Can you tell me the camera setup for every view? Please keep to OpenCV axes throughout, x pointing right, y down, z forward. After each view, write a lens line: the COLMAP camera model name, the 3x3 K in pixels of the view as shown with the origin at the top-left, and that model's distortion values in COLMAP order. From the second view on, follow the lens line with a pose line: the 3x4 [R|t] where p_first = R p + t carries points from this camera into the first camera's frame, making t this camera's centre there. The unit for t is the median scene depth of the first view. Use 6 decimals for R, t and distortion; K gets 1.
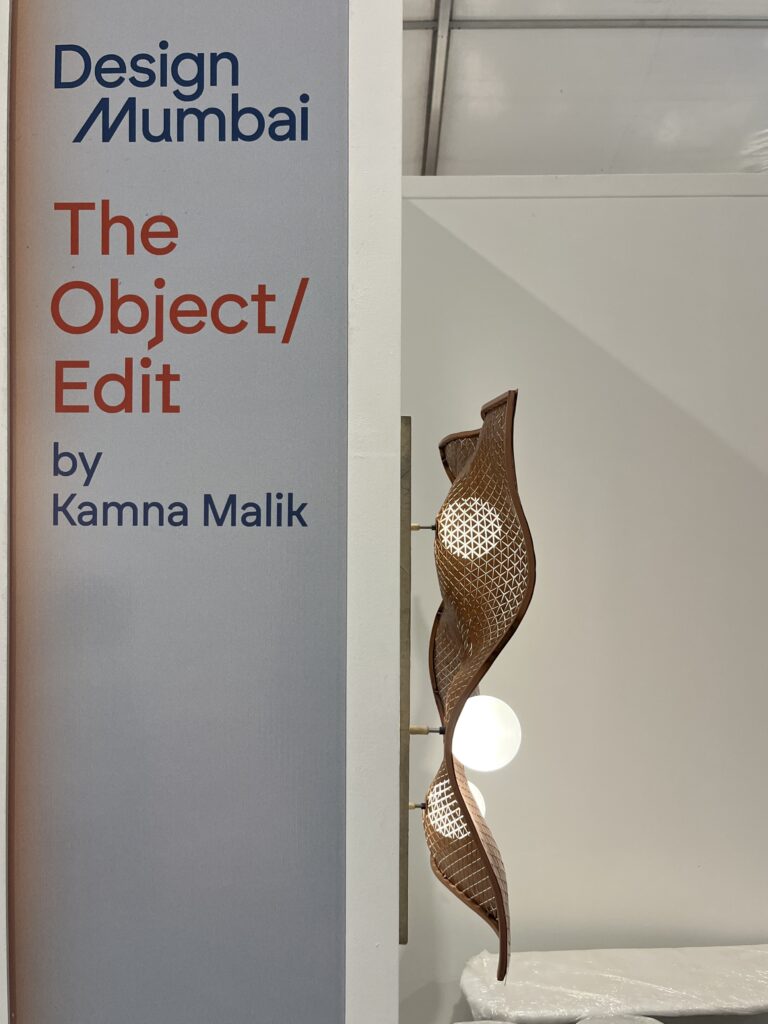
lens RADIAL K [[770.6, 0, 384.1], [0, 770.6, 513.2], [0, 0, 1]] dist [0.005011, 0.000465]
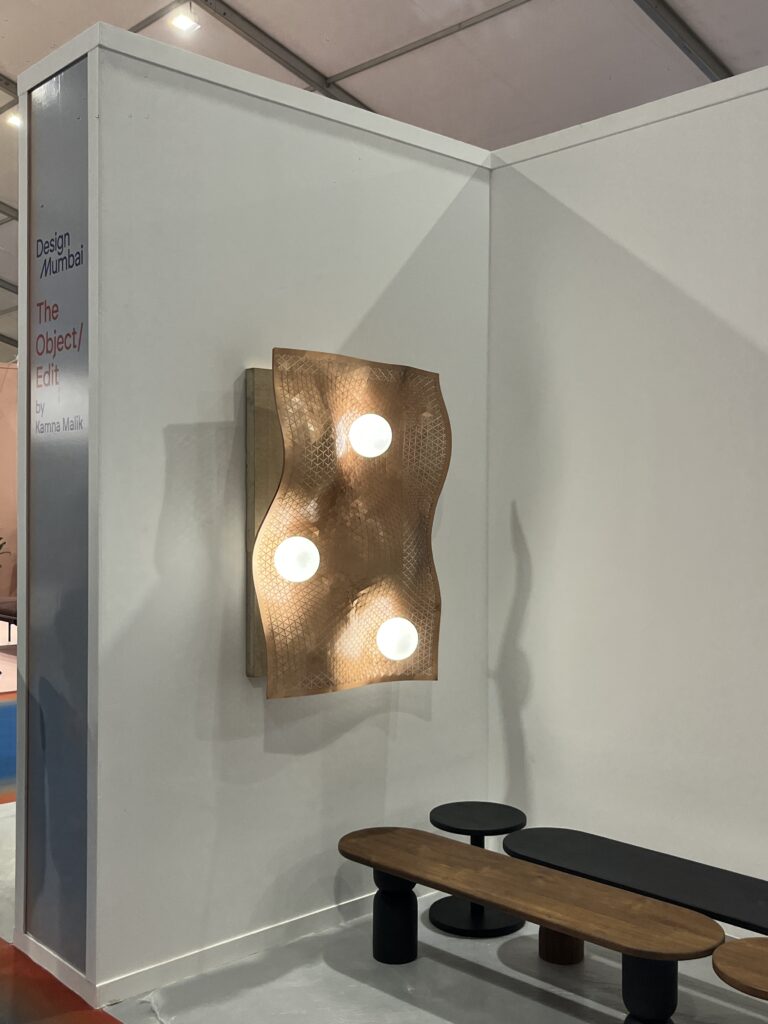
lens RADIAL K [[1088.5, 0, 383.4], [0, 1088.5, 509.9], [0, 0, 1]] dist [-0.018663, 0.000000]
pose [[0.686443, 0.010684, -0.727105, 2.904943], [-0.009204, 0.999940, 0.006003, 0.231317], [0.727125, 0.002572, 0.686500, -0.589611]]
